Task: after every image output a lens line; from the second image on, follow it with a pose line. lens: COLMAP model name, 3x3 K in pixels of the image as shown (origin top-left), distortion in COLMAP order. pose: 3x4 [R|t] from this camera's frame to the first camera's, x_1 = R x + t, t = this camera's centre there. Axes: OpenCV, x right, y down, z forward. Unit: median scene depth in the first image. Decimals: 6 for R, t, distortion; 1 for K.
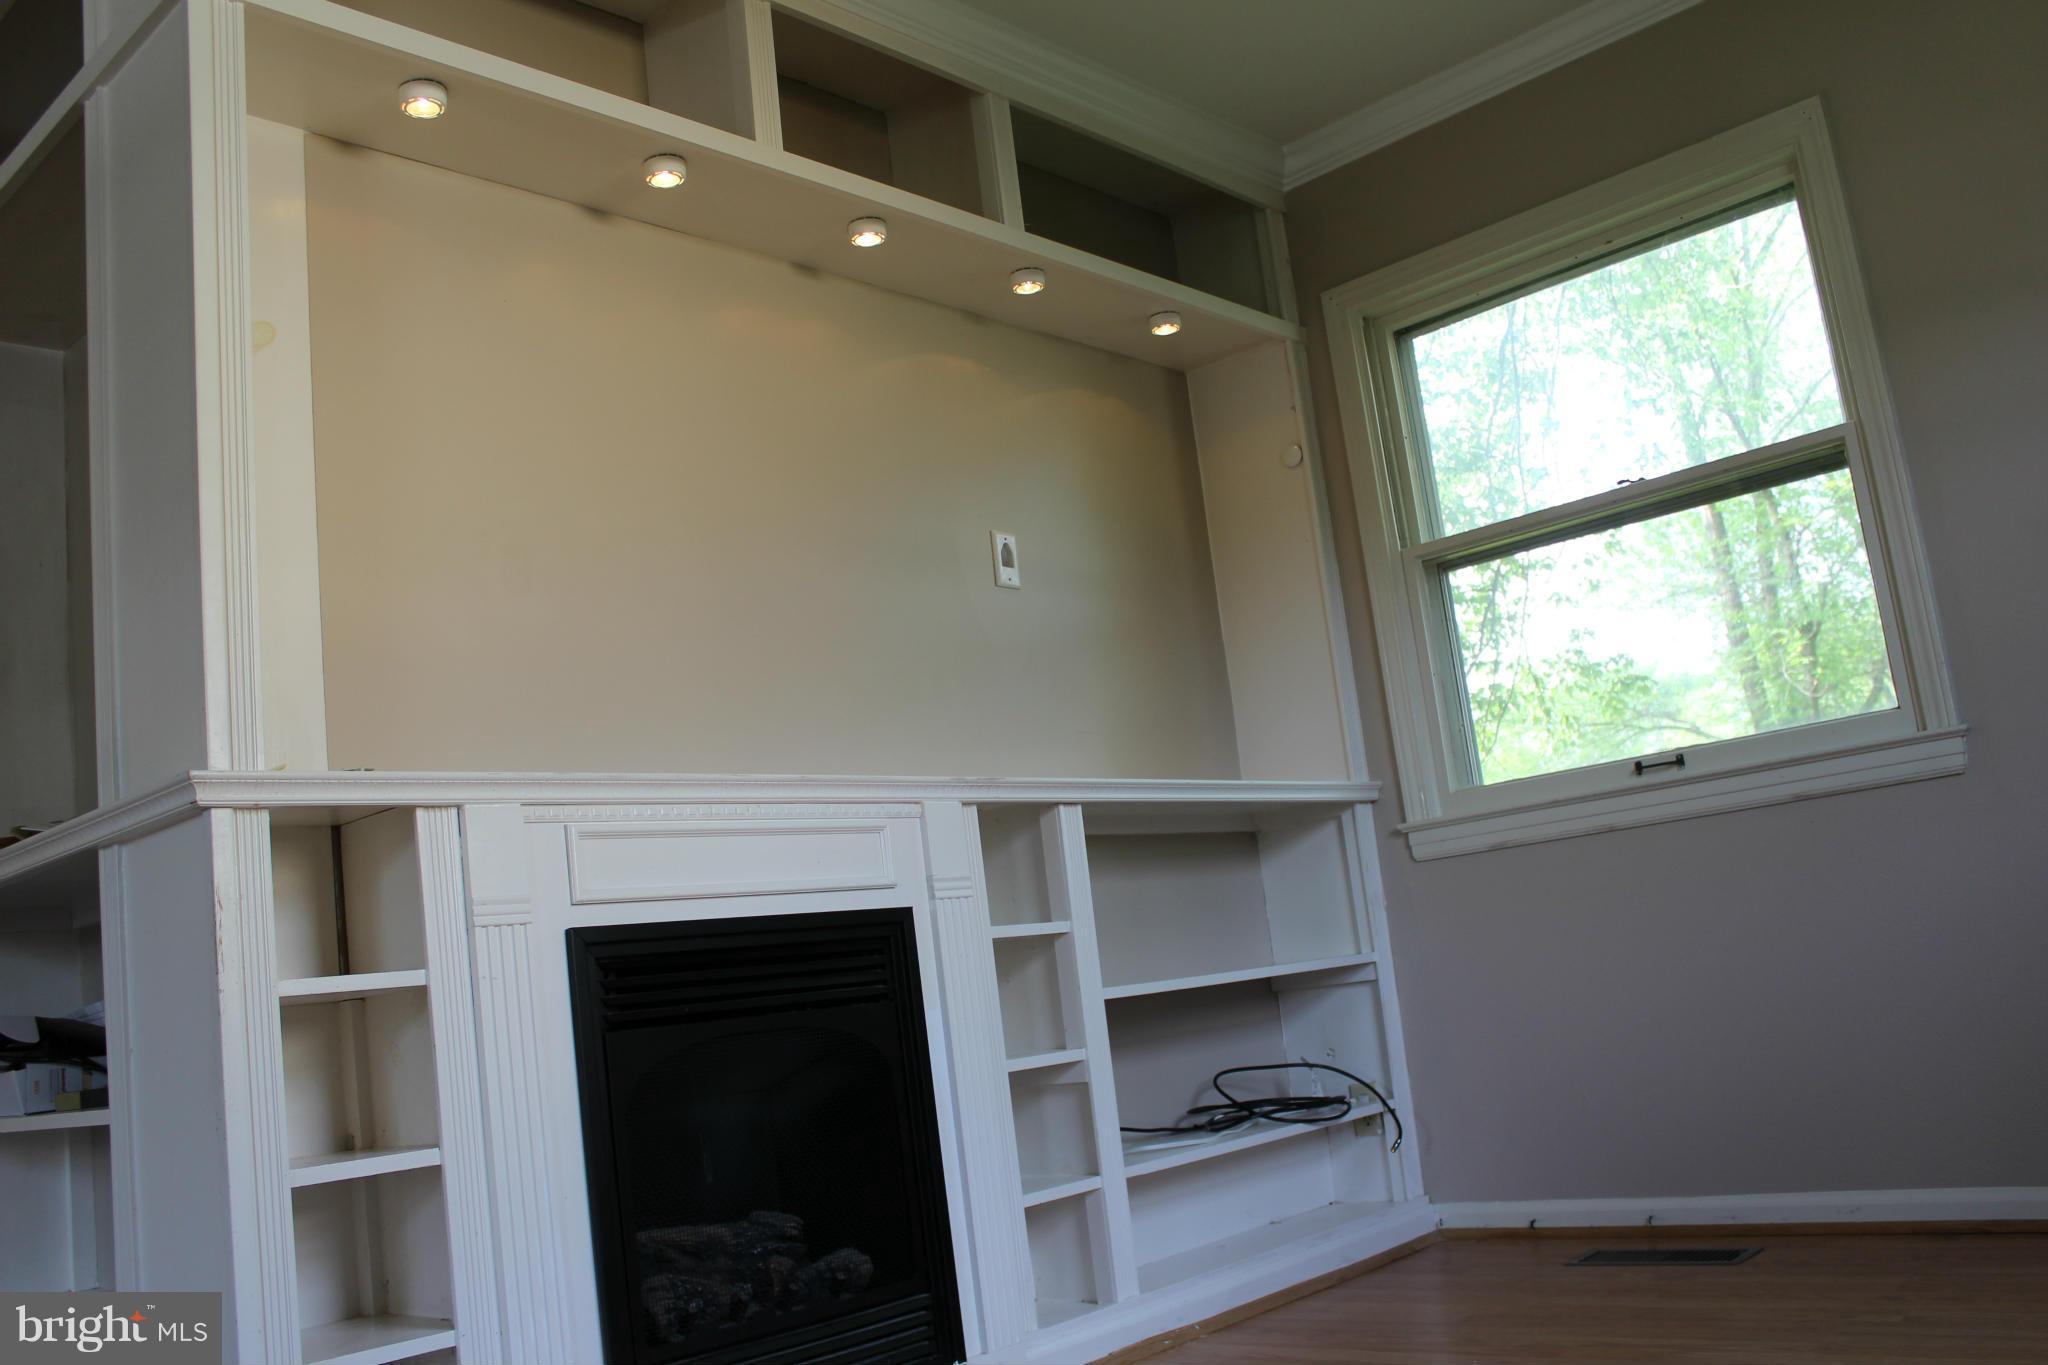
lens RADIAL K [[1783.7, 0, 1029.7], [0, 1783.7, 672.1], [0, 0, 1]] dist [-0.153815, 0.098547]
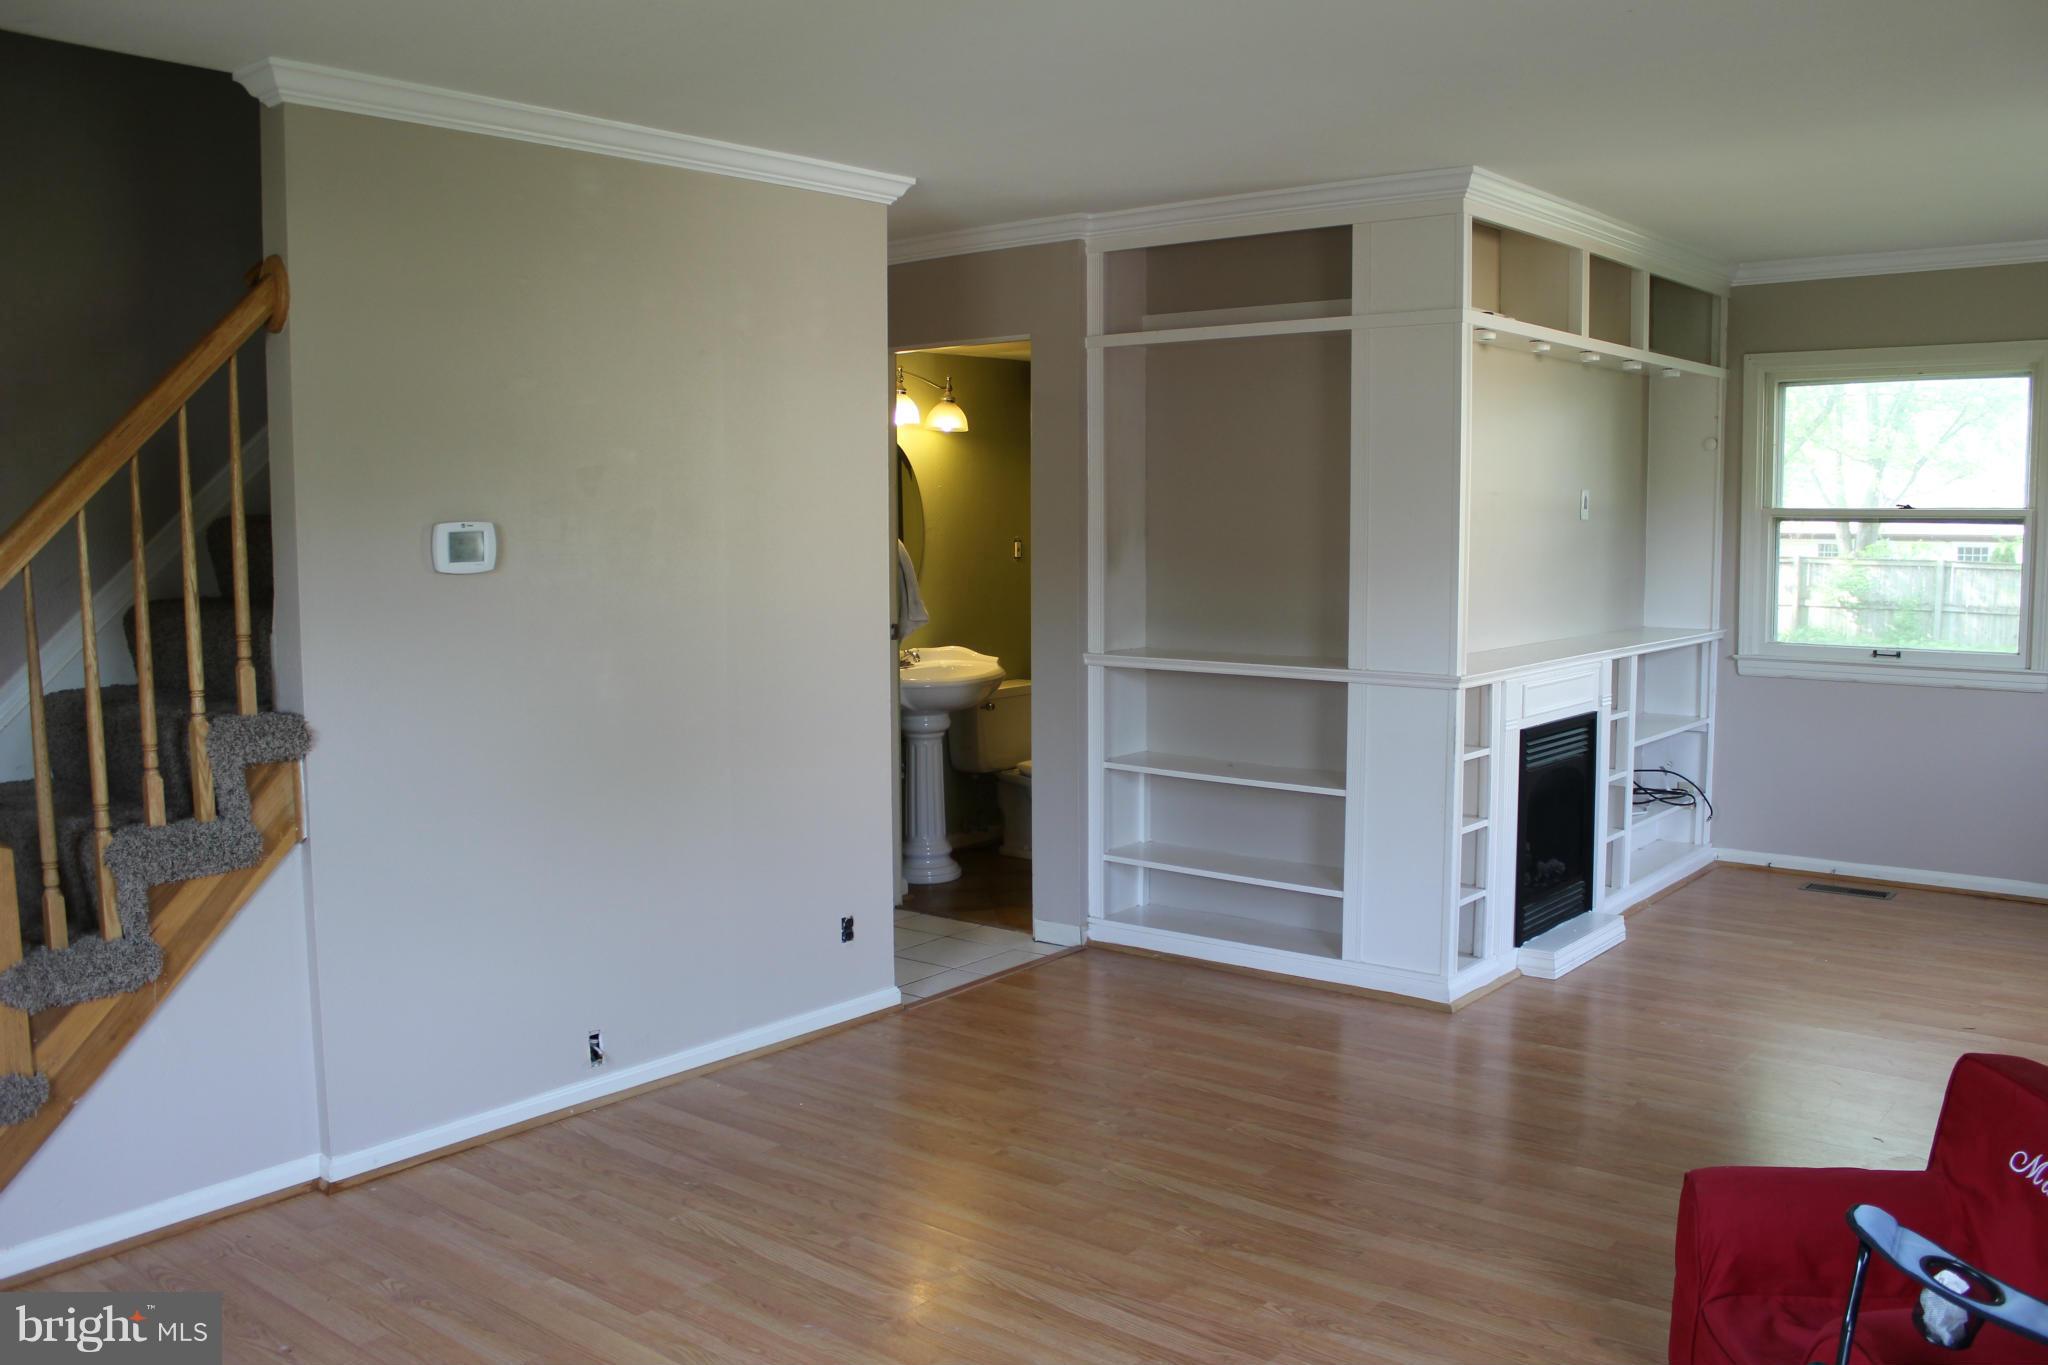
lens RADIAL K [[1783.7, 0, 966.3], [0, 1783.7, 675.4], [0, 0, 1]] dist [-0.153815, 0.098547]
pose [[0.992828, 0.104320, 0.058402, -0.744808], [-0.116170, 0.957199, 0.265093, -0.302577], [-0.028248, -0.269976, 0.962453, -0.807722]]
